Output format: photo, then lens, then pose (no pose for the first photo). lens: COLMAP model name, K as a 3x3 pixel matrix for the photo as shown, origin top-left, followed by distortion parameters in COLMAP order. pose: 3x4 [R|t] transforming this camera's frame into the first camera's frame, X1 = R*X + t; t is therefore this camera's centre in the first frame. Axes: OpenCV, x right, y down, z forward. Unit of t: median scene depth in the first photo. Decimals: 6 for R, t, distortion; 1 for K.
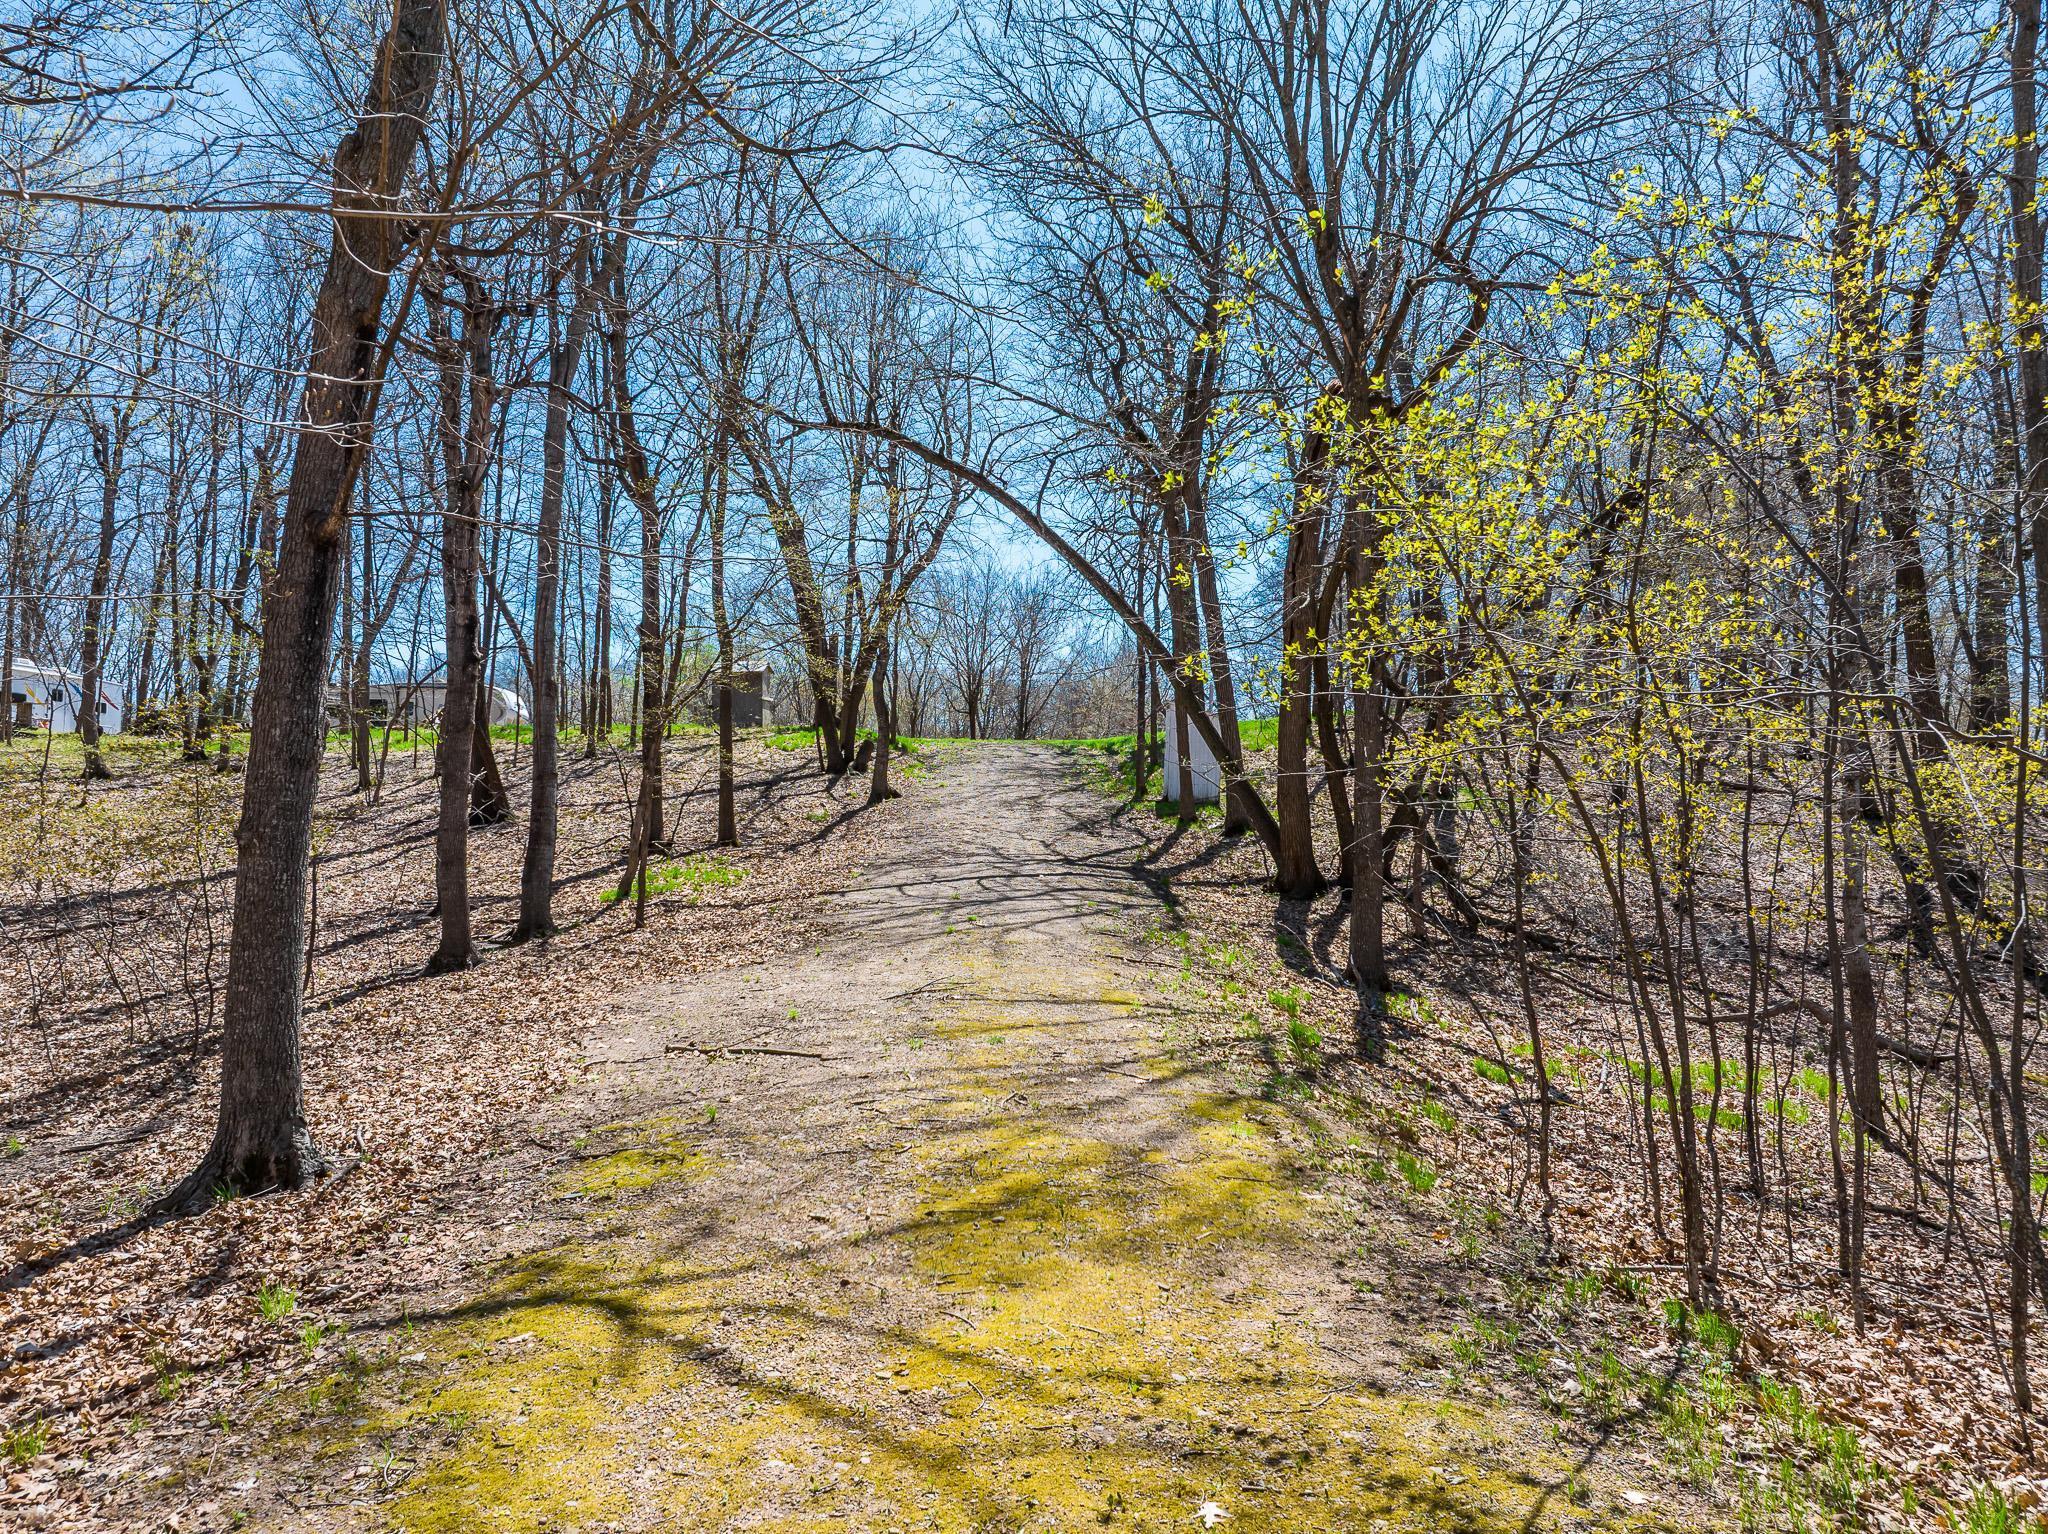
lens RADIAL K [[1446.6, 0, 1027.7], [0, 1446.6, 757.7], [0, 0, 1]] dist [-0.040184, 0.002778]
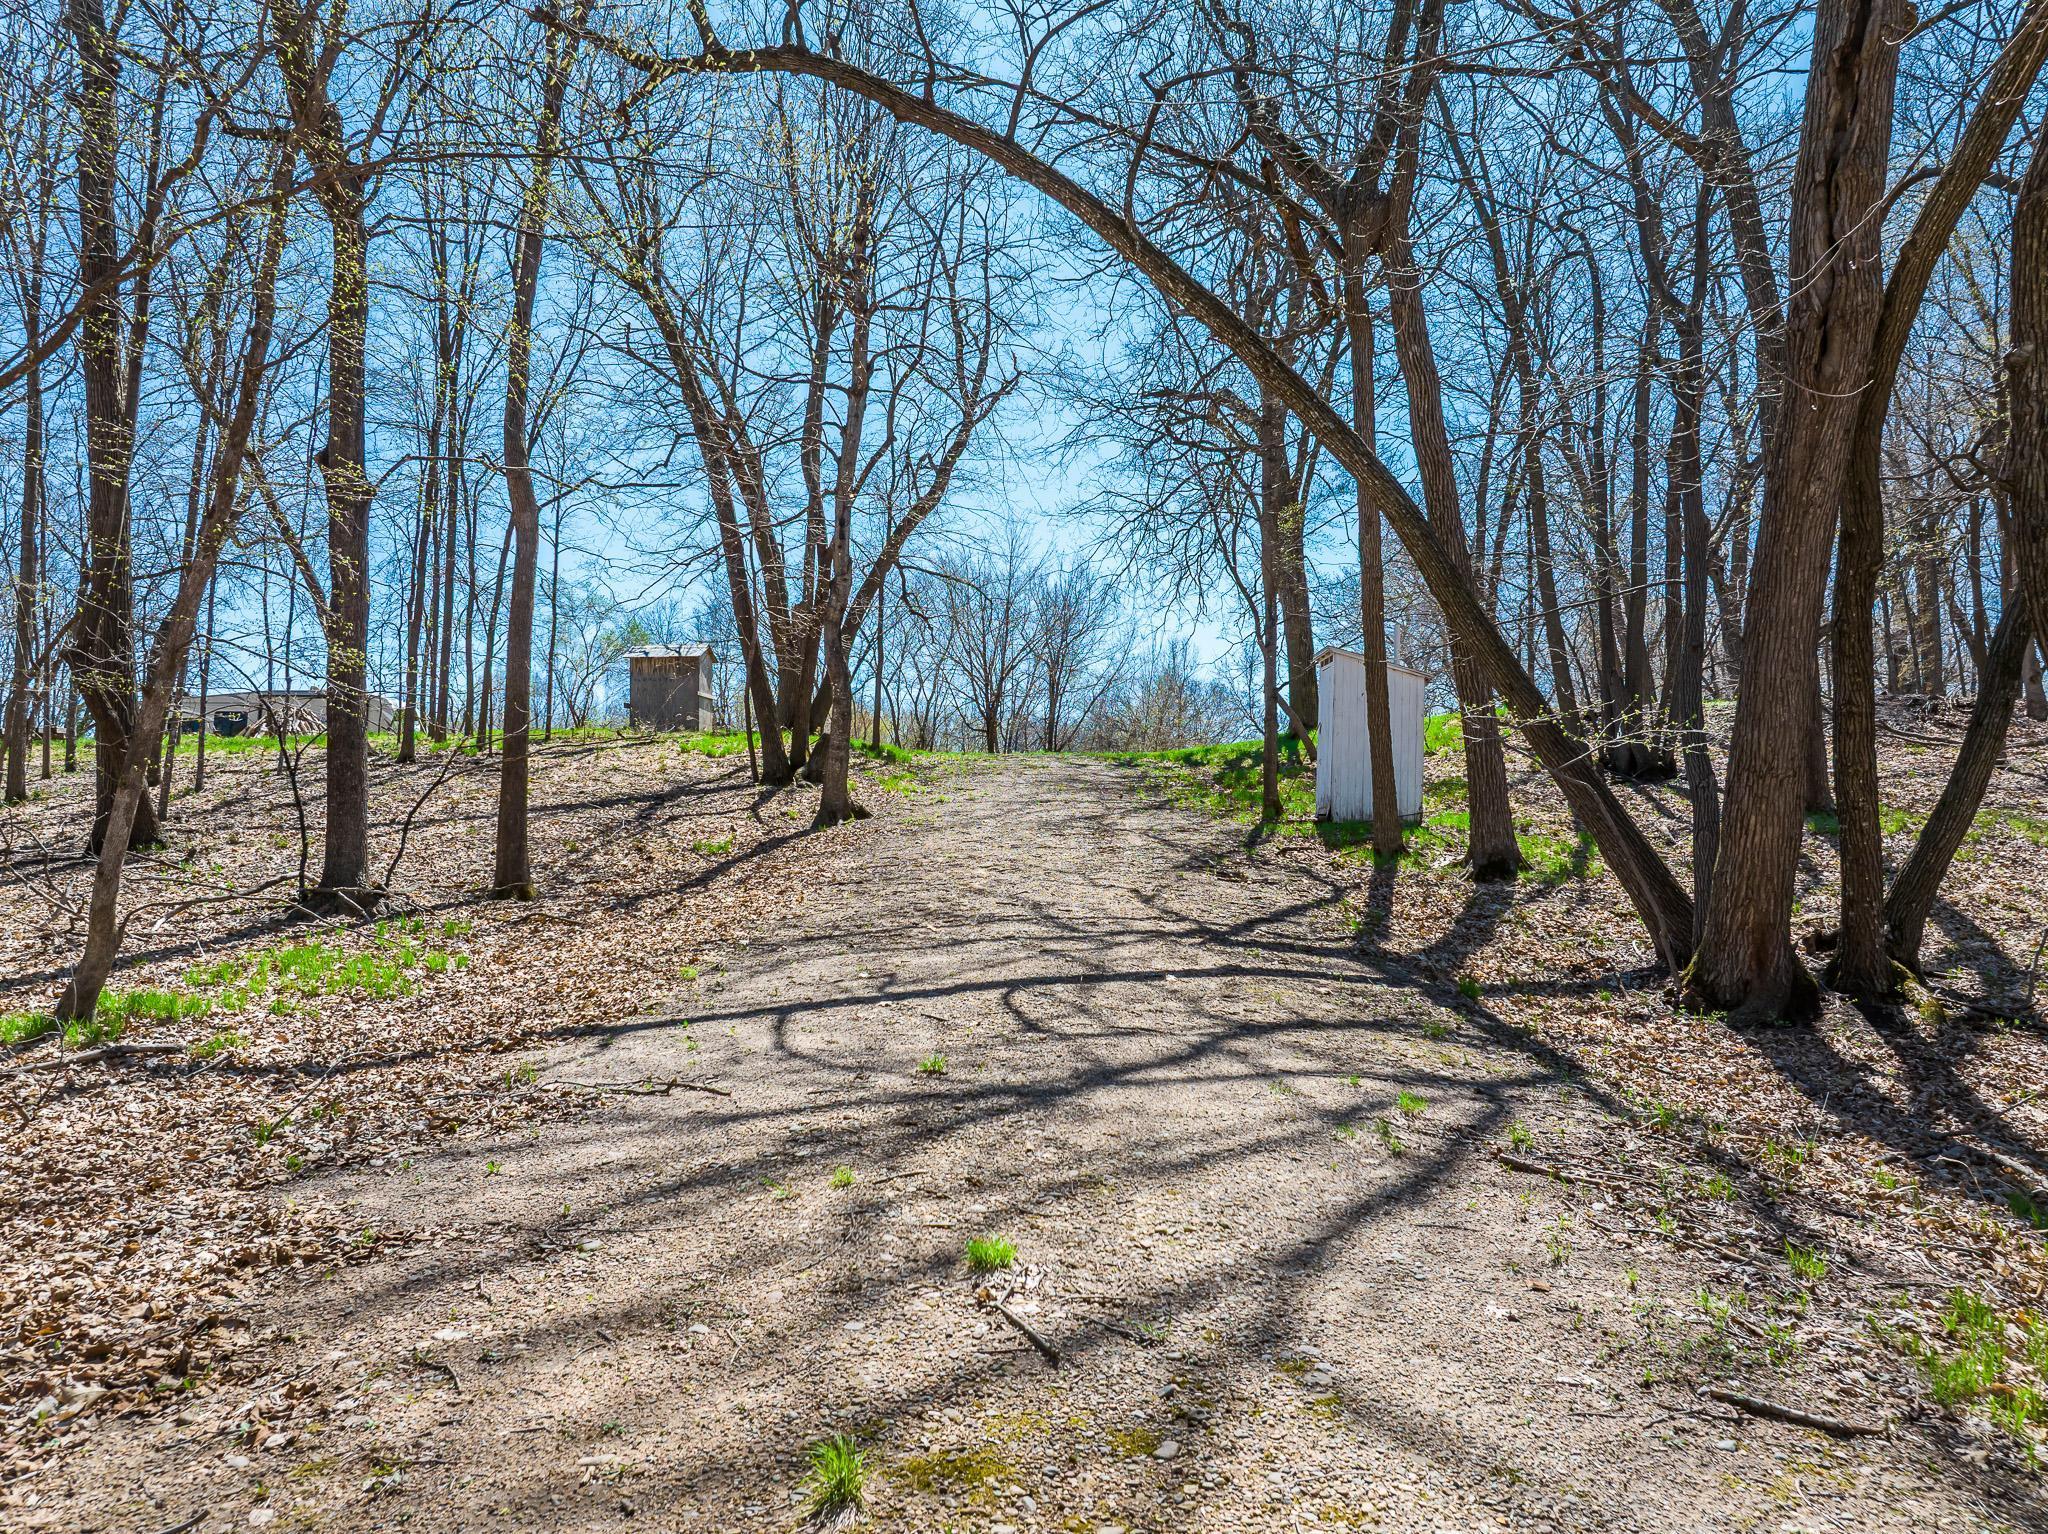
lens RADIAL K [[1438.0, 0, 1033.1], [0, 1438.0, 759.2], [0, 0, 1]] dist [-0.061617, 0.031864]
pose [[0.999959, 0.000533, -0.008992, -0.015372], [-0.000866, 0.999314, -0.037019, 0.025063], [0.008966, 0.037025, 0.999274, 0.409343]]
